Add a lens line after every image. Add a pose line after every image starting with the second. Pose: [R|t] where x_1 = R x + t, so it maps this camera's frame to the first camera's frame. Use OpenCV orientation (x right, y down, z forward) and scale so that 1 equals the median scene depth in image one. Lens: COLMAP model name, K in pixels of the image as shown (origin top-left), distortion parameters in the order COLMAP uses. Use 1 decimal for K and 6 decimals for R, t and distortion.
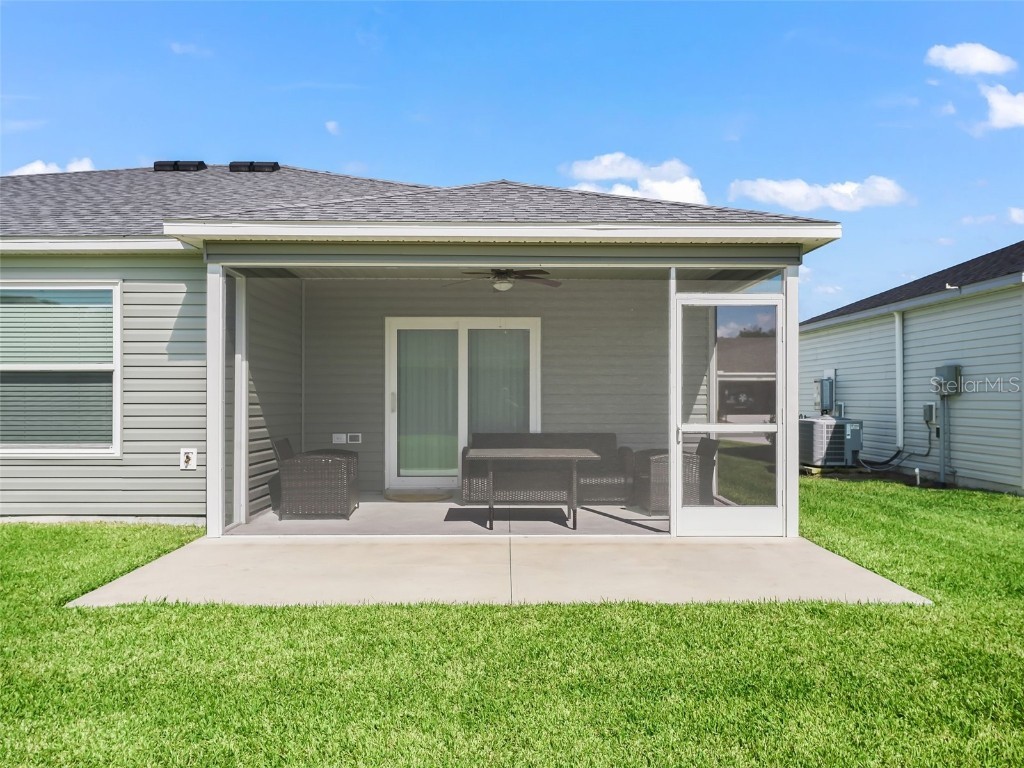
lens RADIAL K [[718.0, 0, 508.7], [0, 718.0, 390.5], [0, 0, 1]] dist [0.003477, -0.000071]
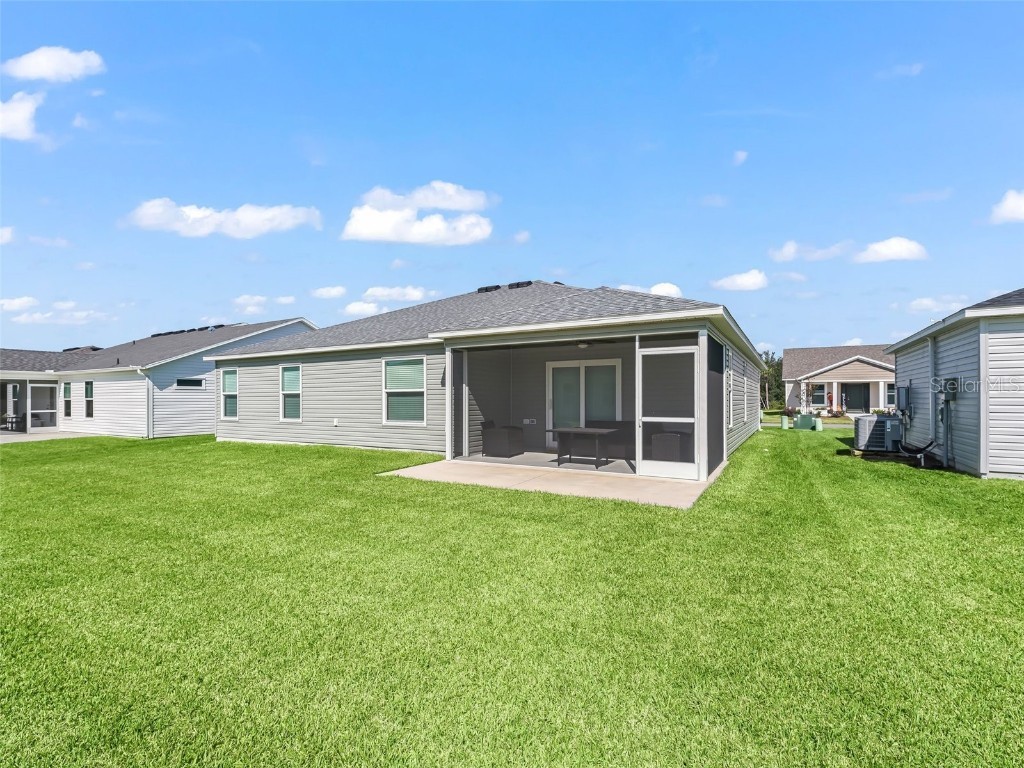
lens RADIAL K [[475.5, 0, 518.5], [0, 475.5, 389.5], [0, 0, 1]] dist [-0.000201, 0.000566]
pose [[0.860141, -0.011667, -0.509923, 0.517586], [0.007878, 0.999923, -0.009590, -0.014546], [0.509995, 0.004232, 0.860167, -0.219868]]
